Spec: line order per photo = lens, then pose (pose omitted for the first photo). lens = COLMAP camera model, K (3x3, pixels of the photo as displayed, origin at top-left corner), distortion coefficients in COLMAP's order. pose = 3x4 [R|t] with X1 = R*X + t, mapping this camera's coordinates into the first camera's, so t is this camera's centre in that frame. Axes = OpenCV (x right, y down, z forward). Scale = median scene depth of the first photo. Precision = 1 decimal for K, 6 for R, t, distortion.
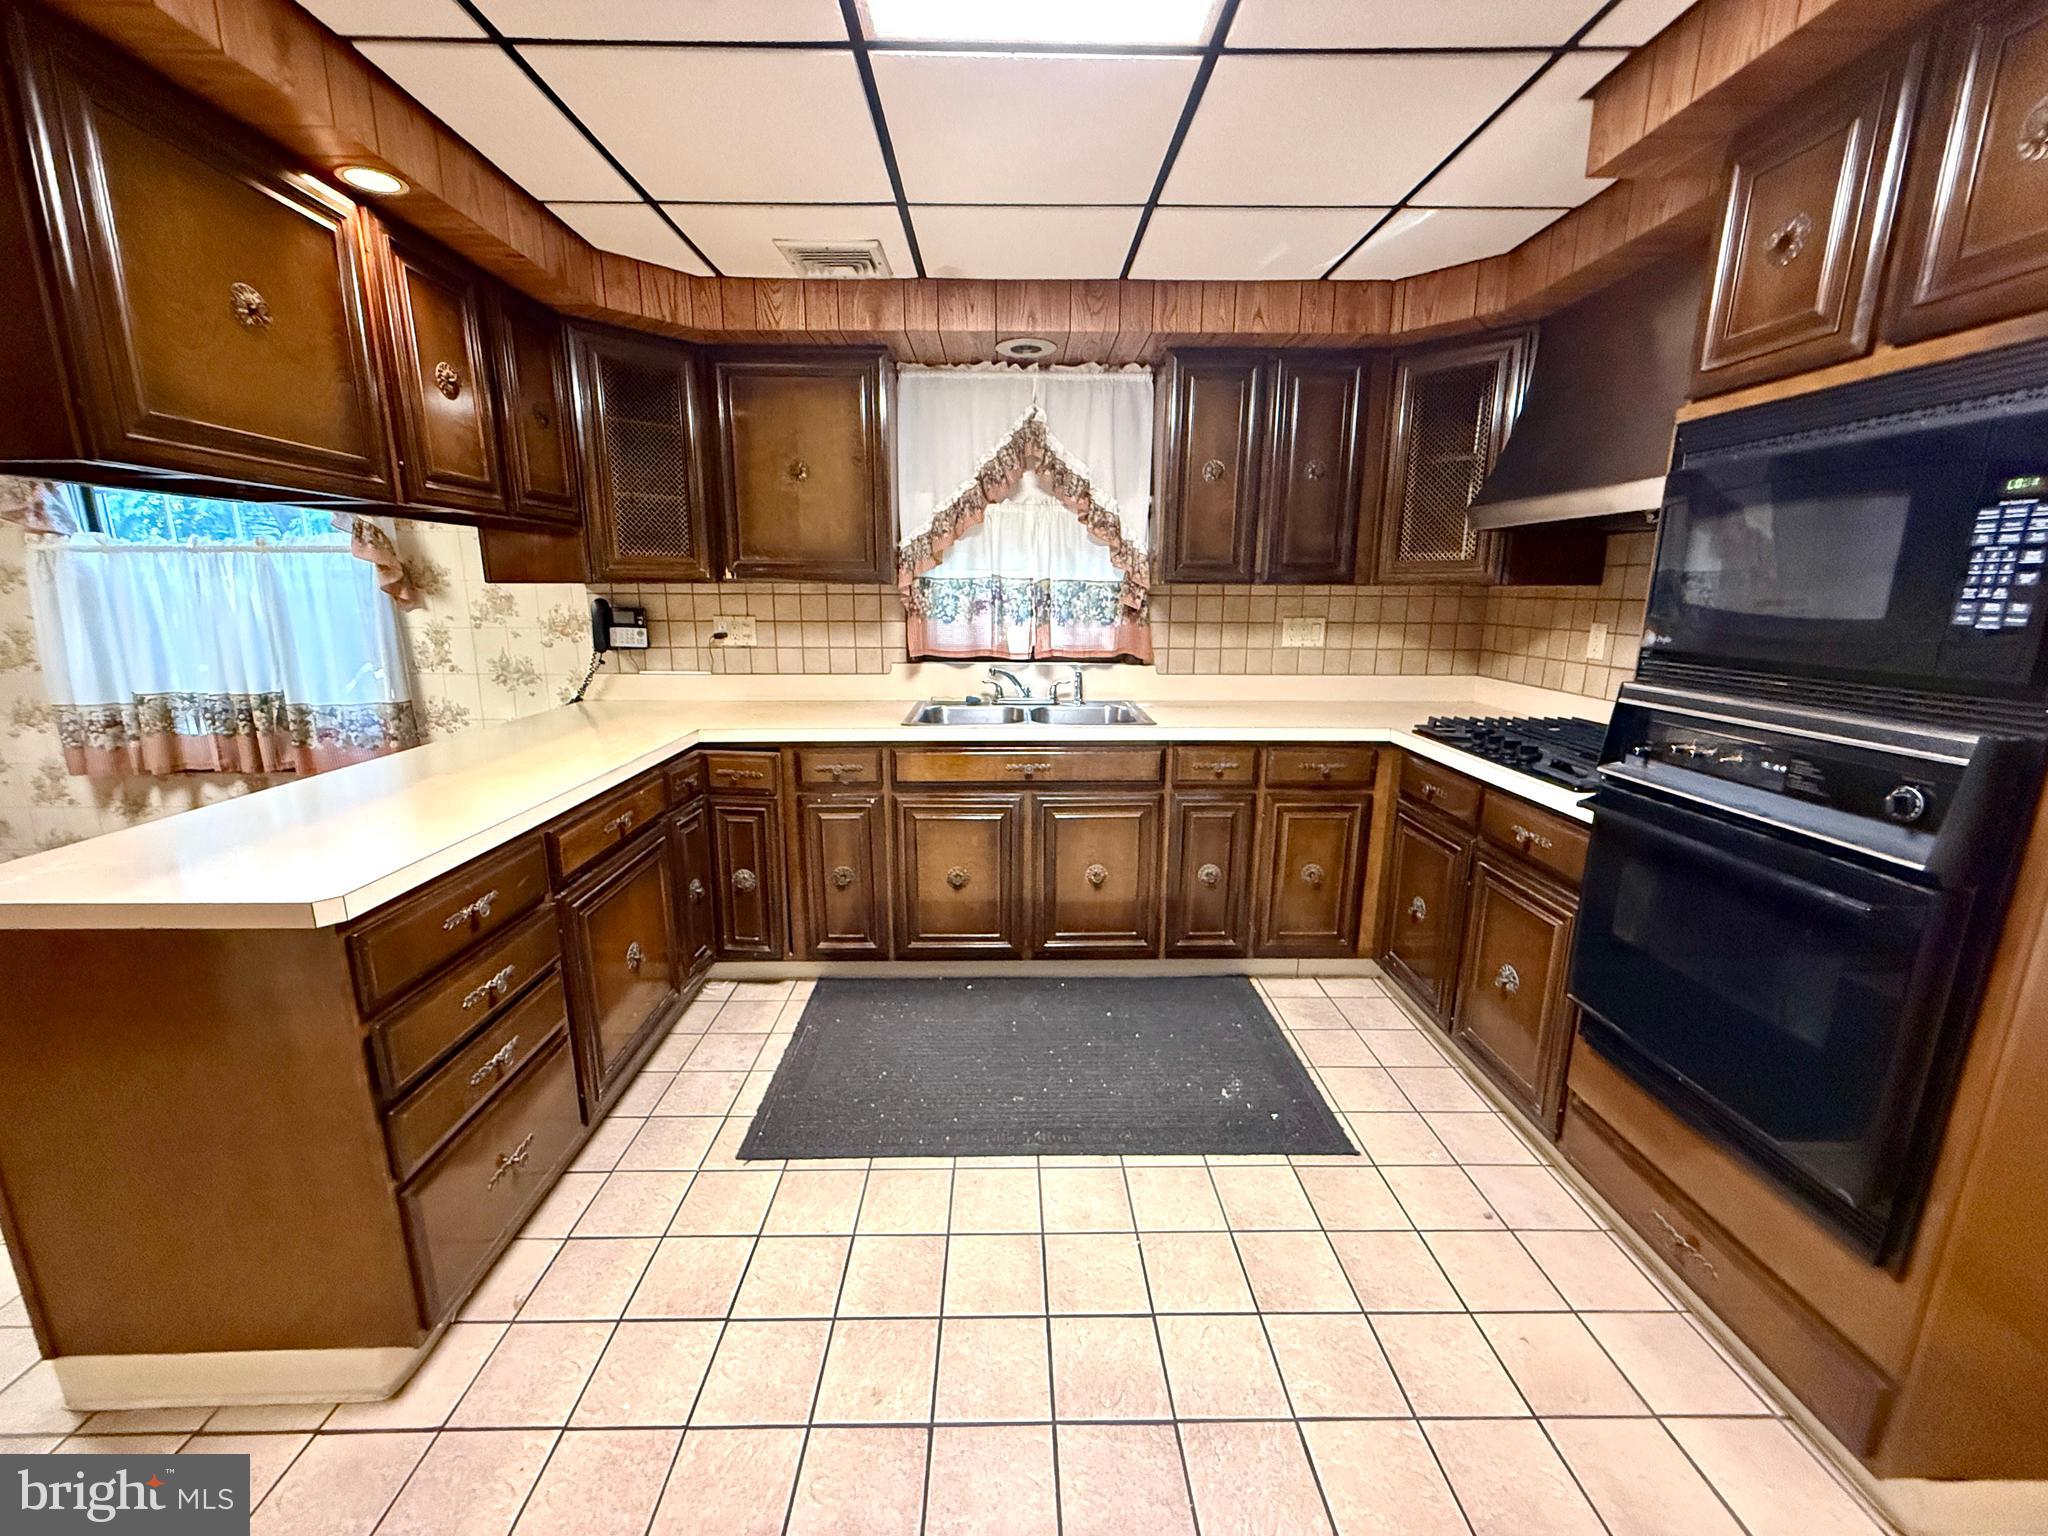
lens RADIAL K [[816.2, 0, 1020.4], [0, 816.2, 771.0], [0, 0, 1]] dist [0.000362, 0.000341]
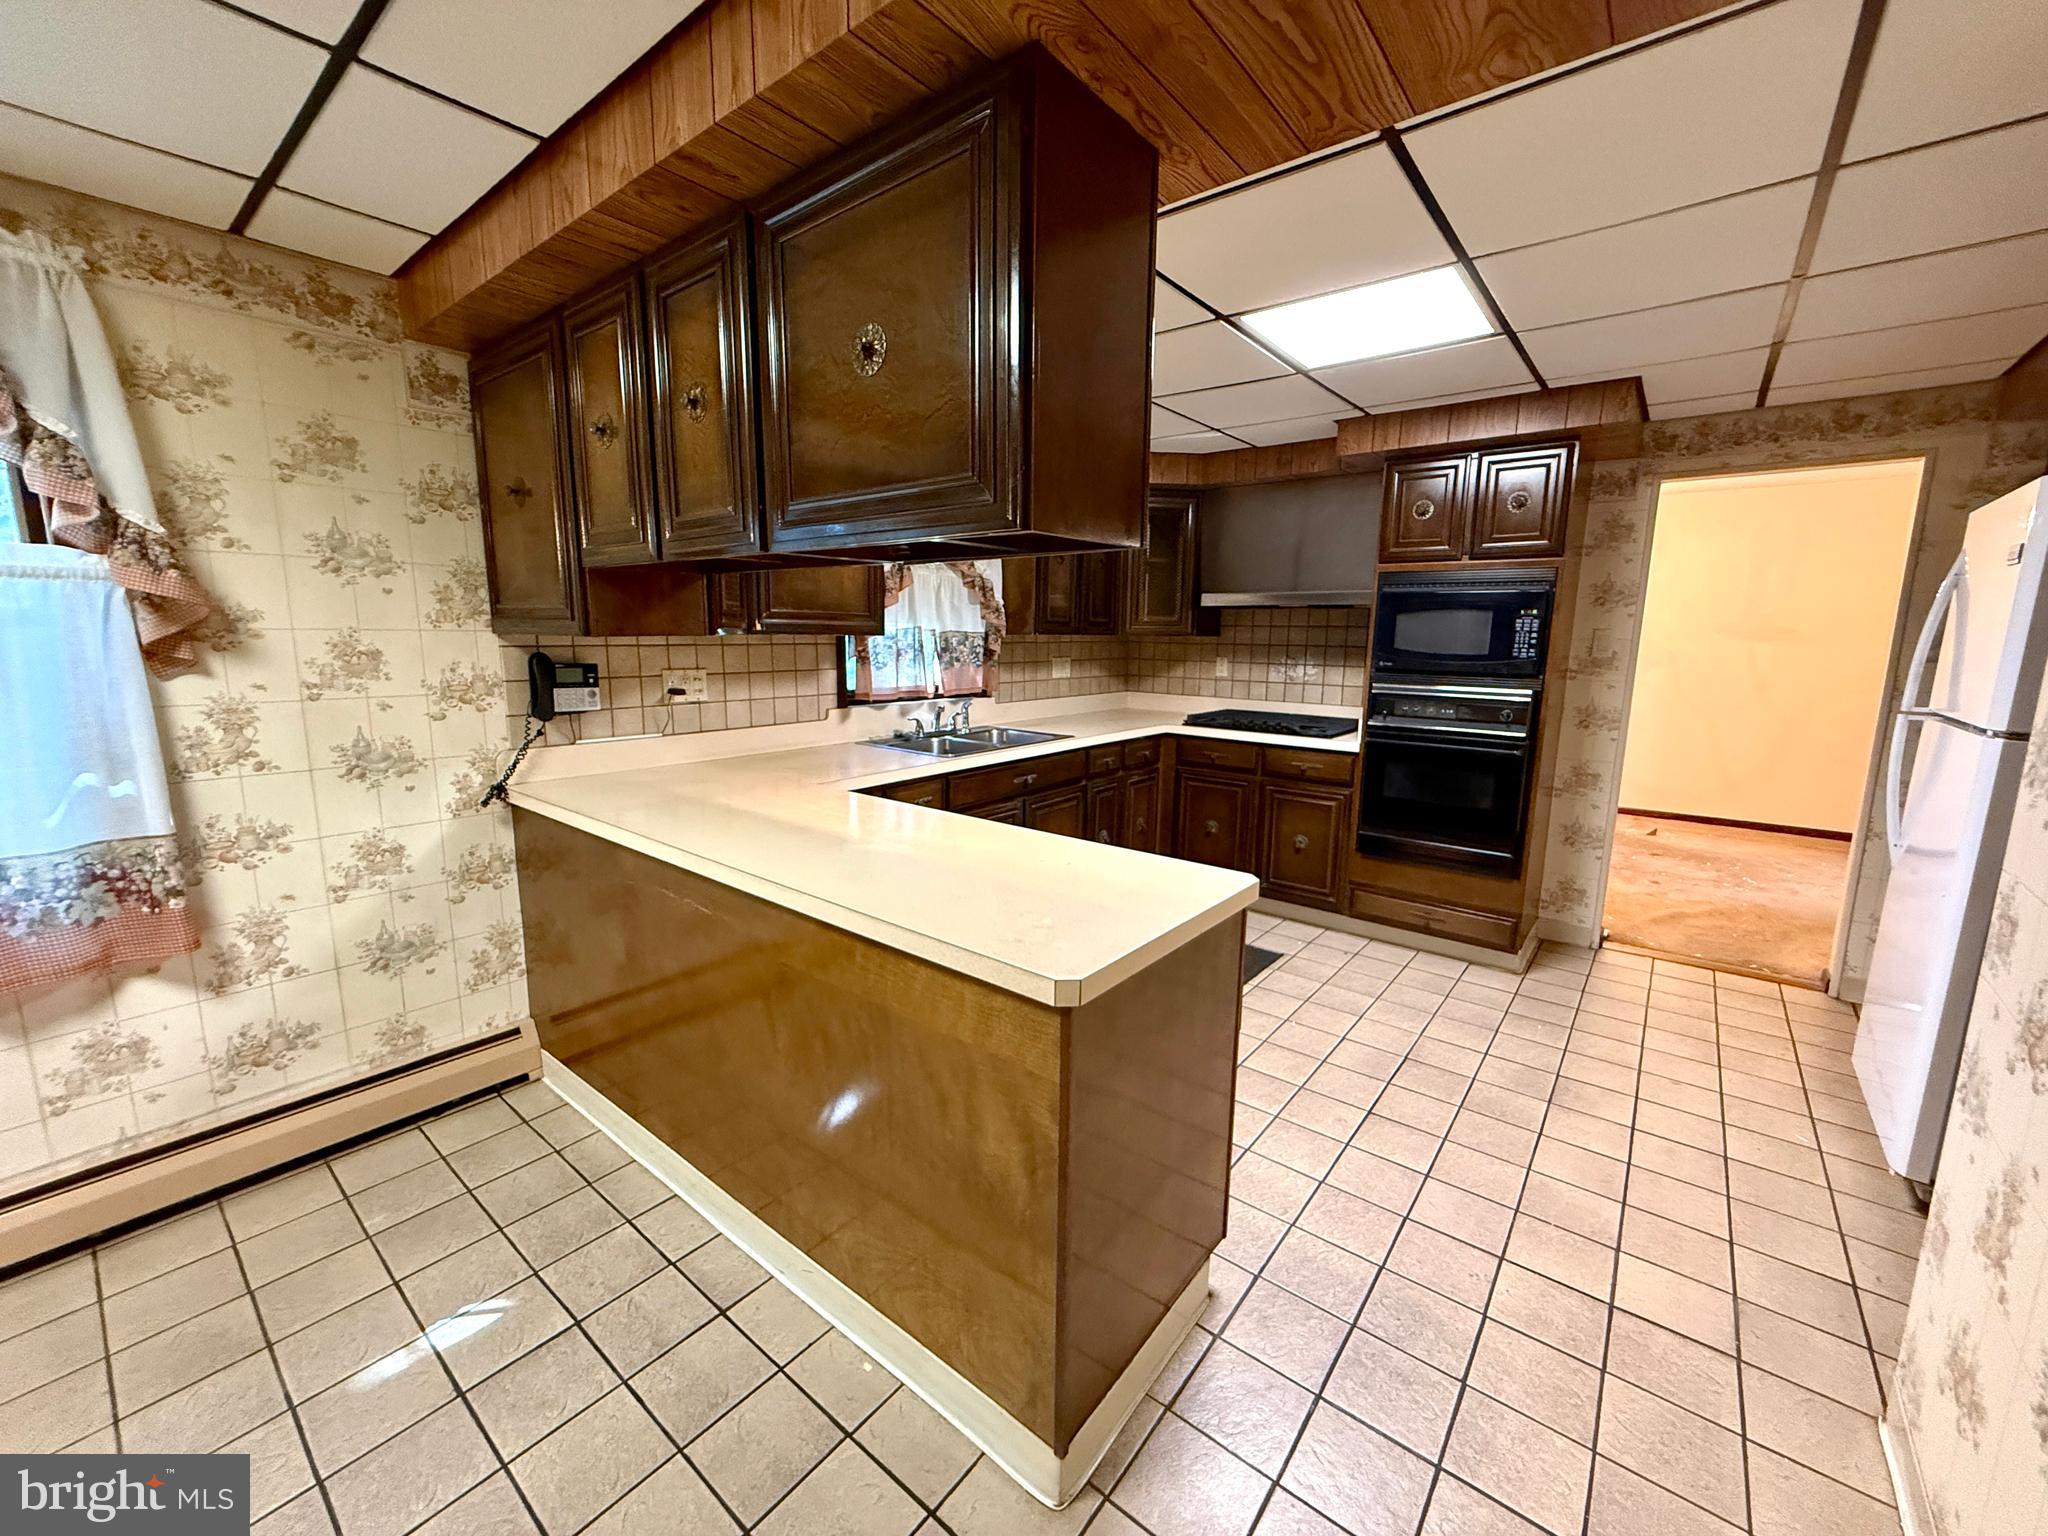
lens RADIAL K [[816.2, 0, 1032.6], [0, 816.2, 764.0], [0, 0, 1]] dist [0.000362, 0.000341]
pose [[0.637654, -0.120999, 0.760761, -0.803562], [0.160244, 0.986818, 0.022641, -0.045736], [-0.753472, 0.107470, 0.648638, 0.137624]]
